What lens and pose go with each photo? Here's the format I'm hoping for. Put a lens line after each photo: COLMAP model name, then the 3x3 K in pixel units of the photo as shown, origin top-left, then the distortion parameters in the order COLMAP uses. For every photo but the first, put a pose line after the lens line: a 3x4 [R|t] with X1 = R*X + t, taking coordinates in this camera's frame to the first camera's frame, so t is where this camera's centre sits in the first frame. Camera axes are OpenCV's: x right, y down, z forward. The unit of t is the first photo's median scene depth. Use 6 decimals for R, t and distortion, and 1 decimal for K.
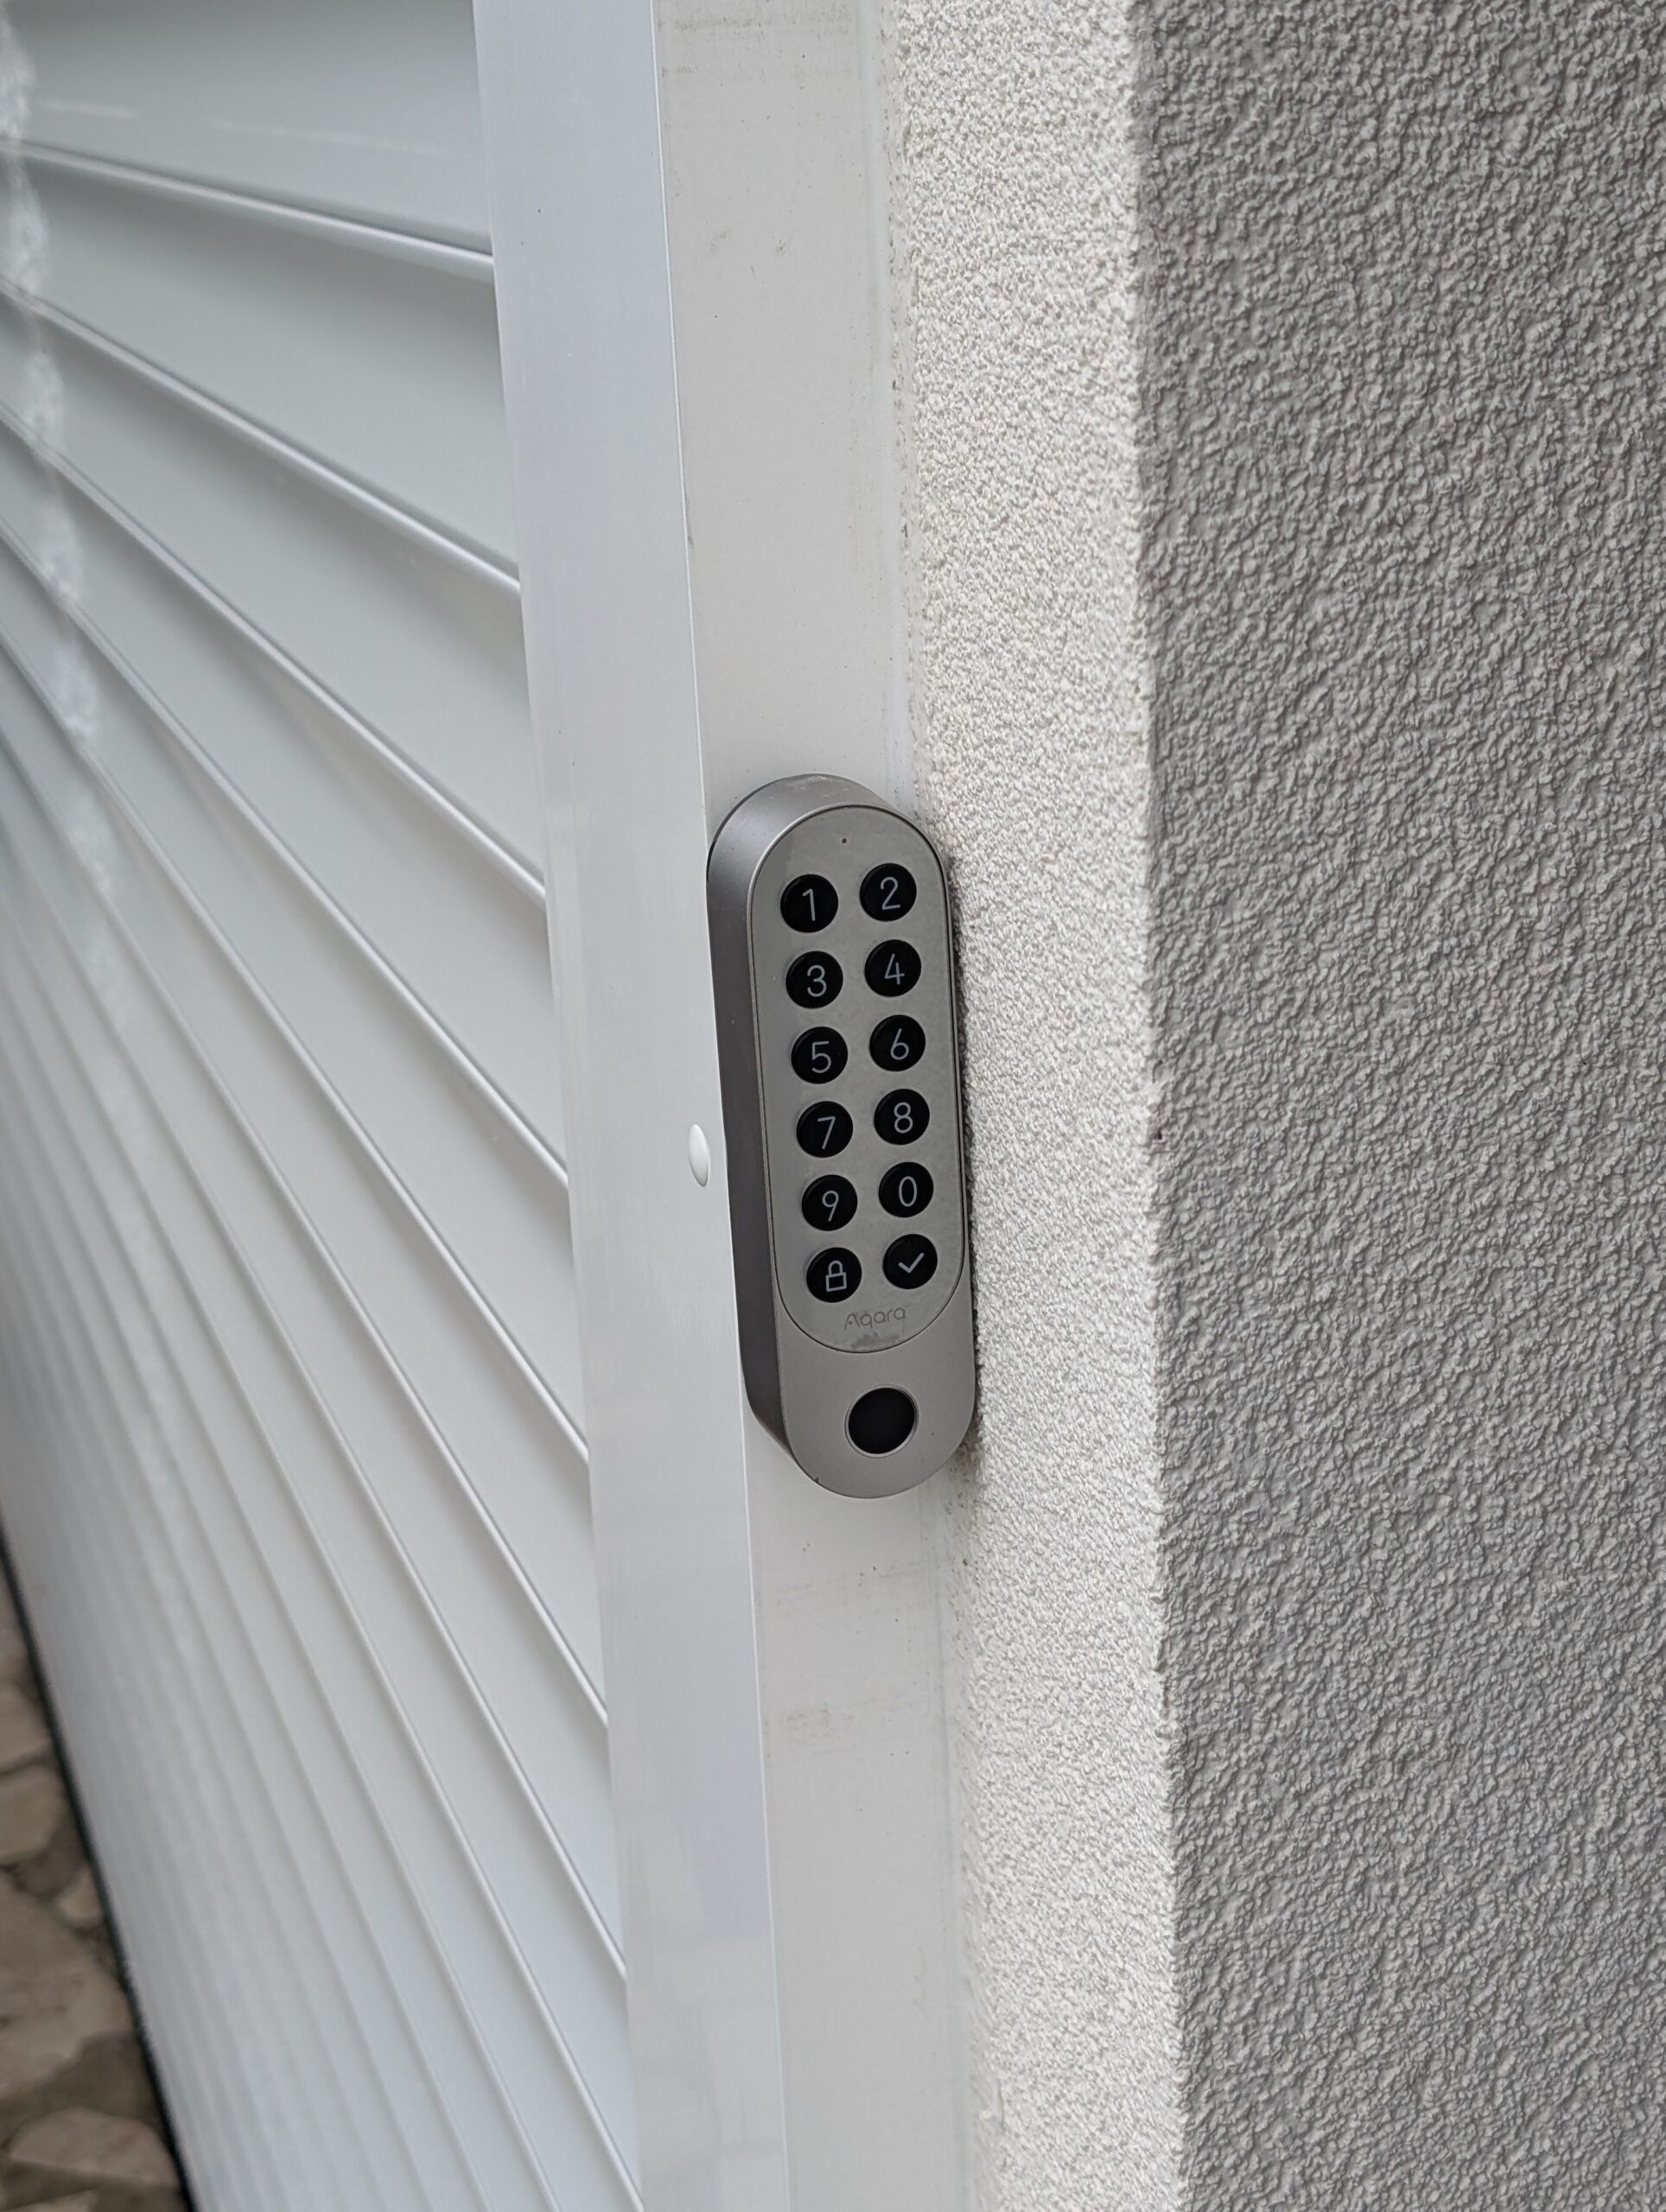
lens RADIAL K [[3492.1, 0, 827.0], [0, 3492.1, 1165.5], [0, 0, 1]] dist [0.193875, -1.035487]
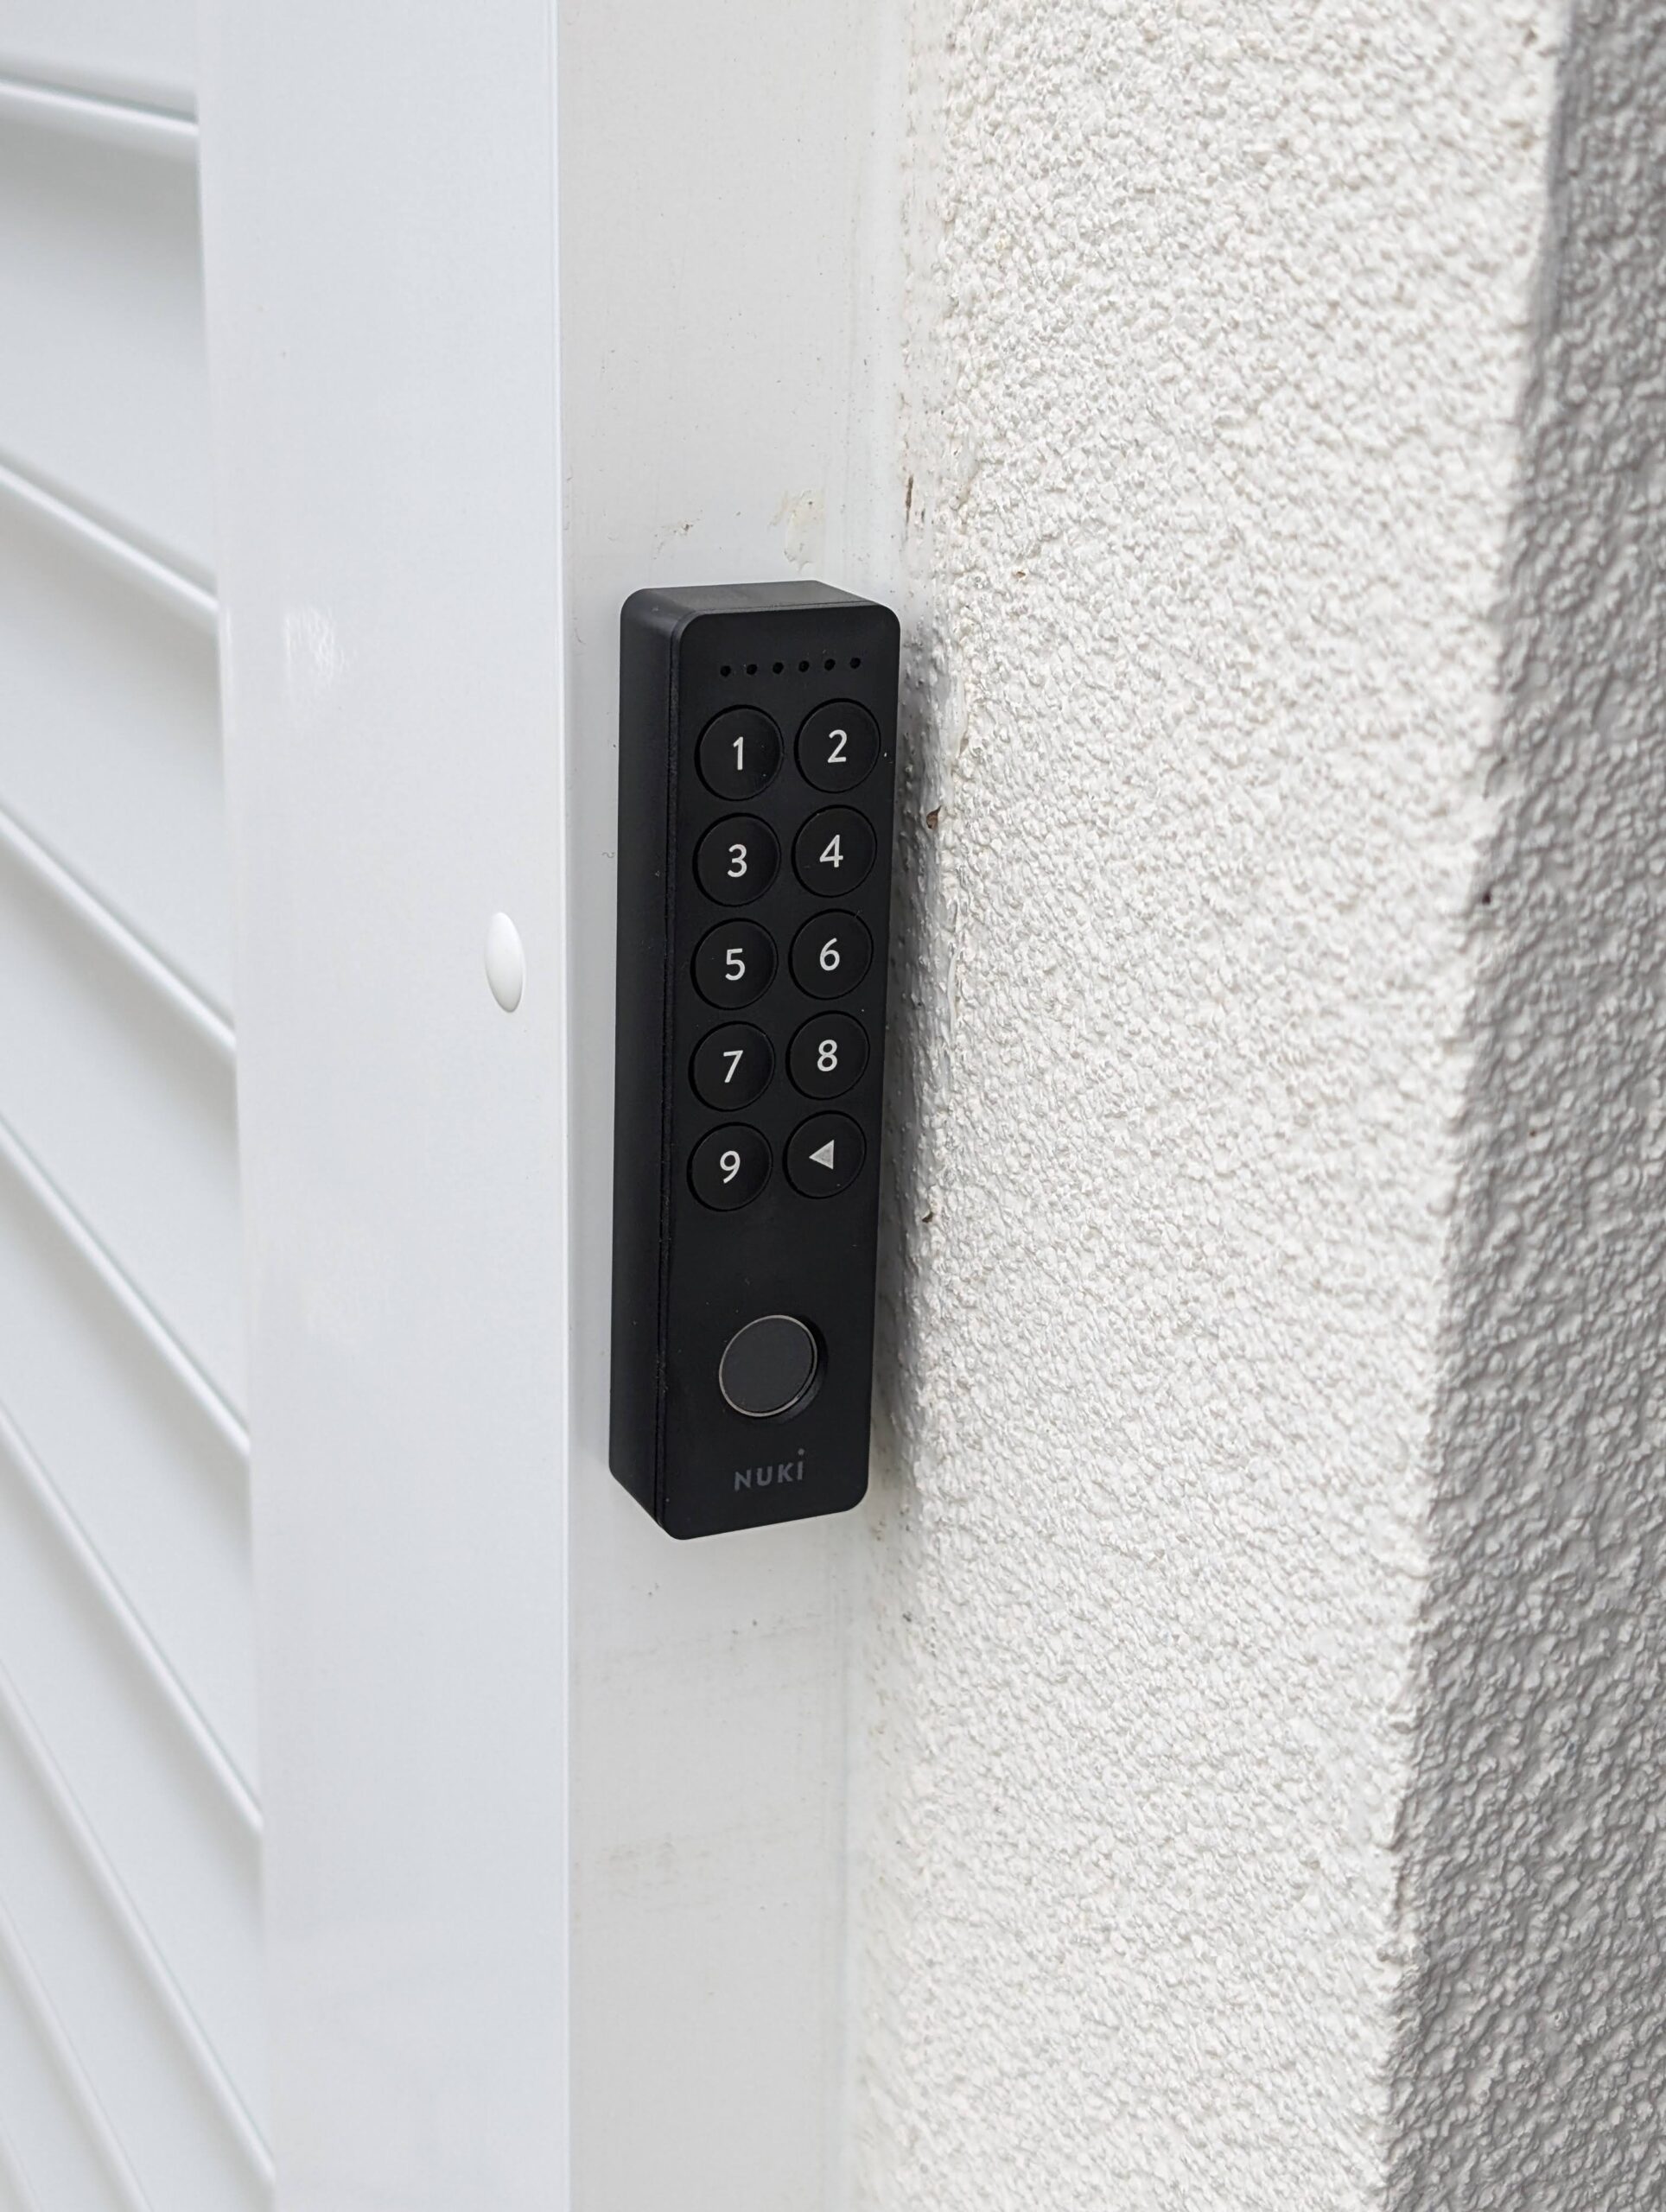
lens RADIAL K [[3492.1, 0, 827.0], [0, 3492.1, 1165.5], [0, 0, 1]] dist [0.193875, -1.035487]
pose [[0.989229, 0.021709, 0.144755, -0.083808], [-0.024282, 0.999577, 0.016033, 0.026359], [-0.144346, -0.019375, 0.989338, 0.457844]]
